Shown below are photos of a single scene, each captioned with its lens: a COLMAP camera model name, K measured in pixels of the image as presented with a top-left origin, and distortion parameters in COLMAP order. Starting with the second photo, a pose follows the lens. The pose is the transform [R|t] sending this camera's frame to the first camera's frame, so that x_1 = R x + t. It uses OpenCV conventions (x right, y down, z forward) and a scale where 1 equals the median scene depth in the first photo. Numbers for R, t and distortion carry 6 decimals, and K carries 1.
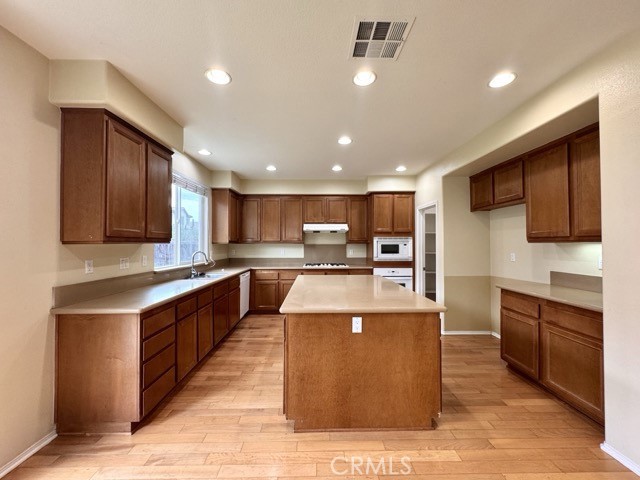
lens RADIAL K [[255.4, 0, 320.0], [0, 255.4, 240.5], [0, 0, 1]] dist [-0.001361, -0.000367]
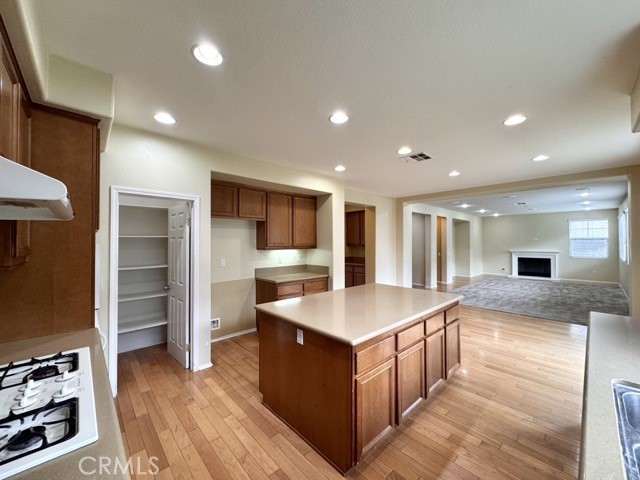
lens RADIAL K [[255.4, 0, 319.6], [0, 255.4, 239.7], [0, 0, 1]] dist [-0.001361, -0.000367]
pose [[-0.672174, 0.007850, 0.740352, -0.297342], [-0.010325, 0.999747, -0.019974, -0.015663], [-0.740321, -0.021070, -0.671923, 1.113009]]
